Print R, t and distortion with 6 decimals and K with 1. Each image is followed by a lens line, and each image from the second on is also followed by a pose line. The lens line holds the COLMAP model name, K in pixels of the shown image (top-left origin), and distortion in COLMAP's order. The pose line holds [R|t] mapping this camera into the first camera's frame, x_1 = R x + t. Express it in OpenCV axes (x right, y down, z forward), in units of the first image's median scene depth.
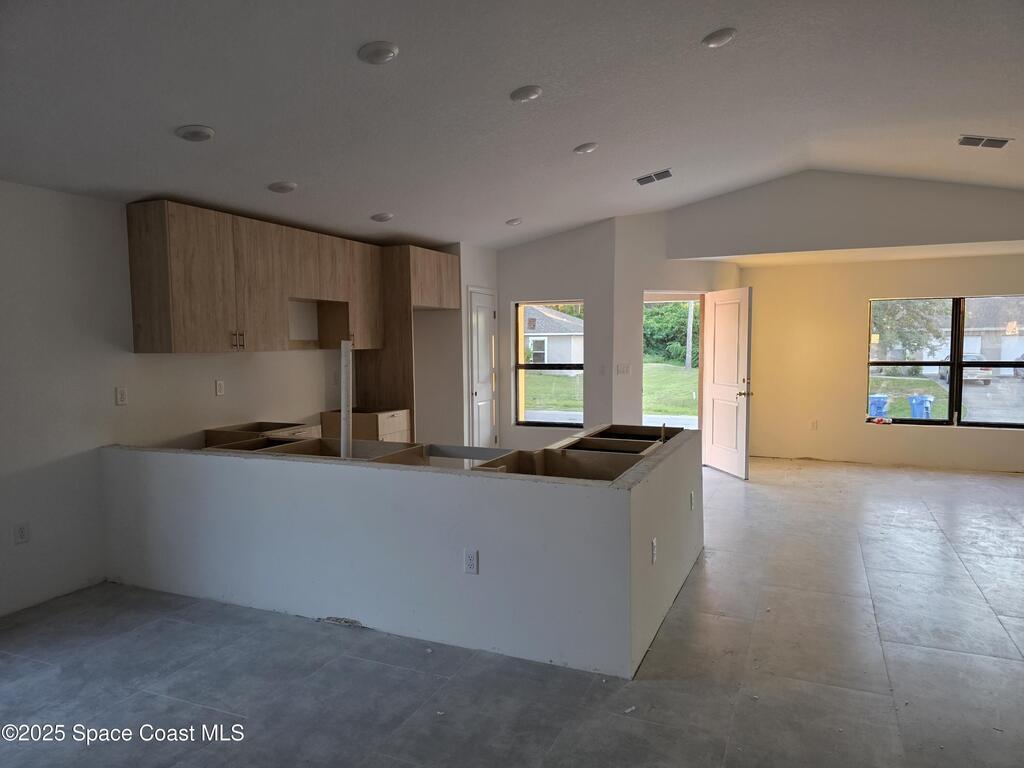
lens RADIAL K [[694.5, 0, 512.6], [0, 694.5, 391.9], [0, 0, 1]] dist [0.021038, -0.002203]
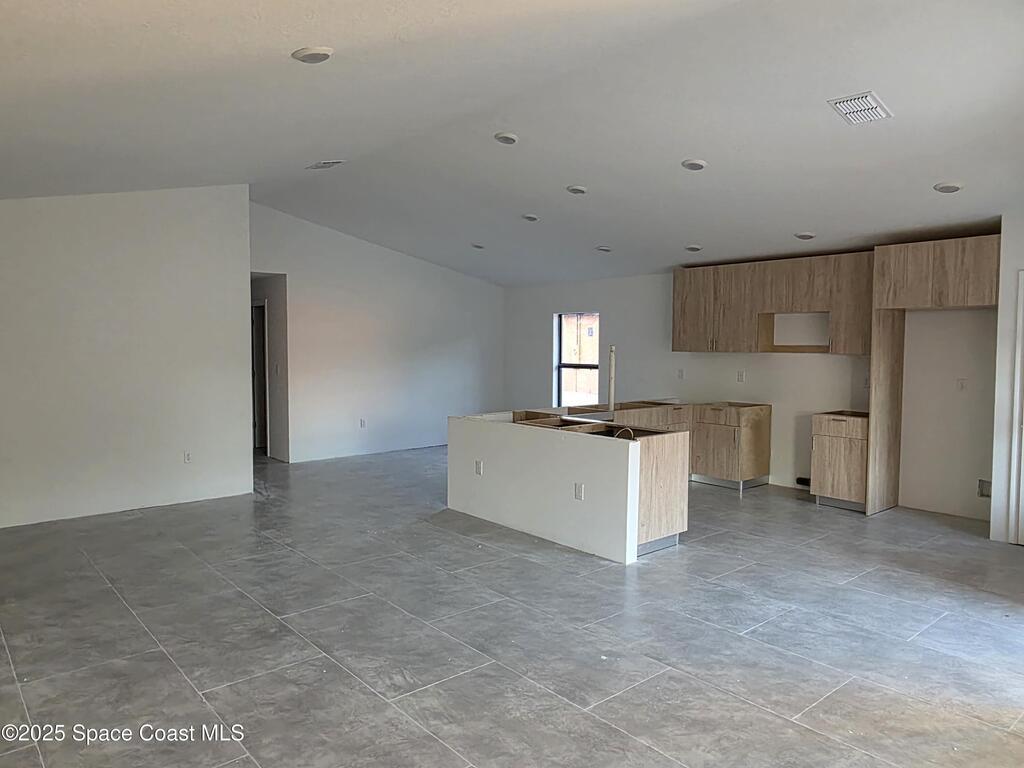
lens RADIAL K [[696.8, 0, 512.0], [0, 696.8, 384.0], [0, 0, 1]] dist [0.000460, 0.000009]
pose [[-0.439379, 0.059386, -0.896337, 1.241737], [-0.063185, 0.993298, 0.096783, -0.110670], [0.896077, 0.099159, -0.432682, 1.297215]]
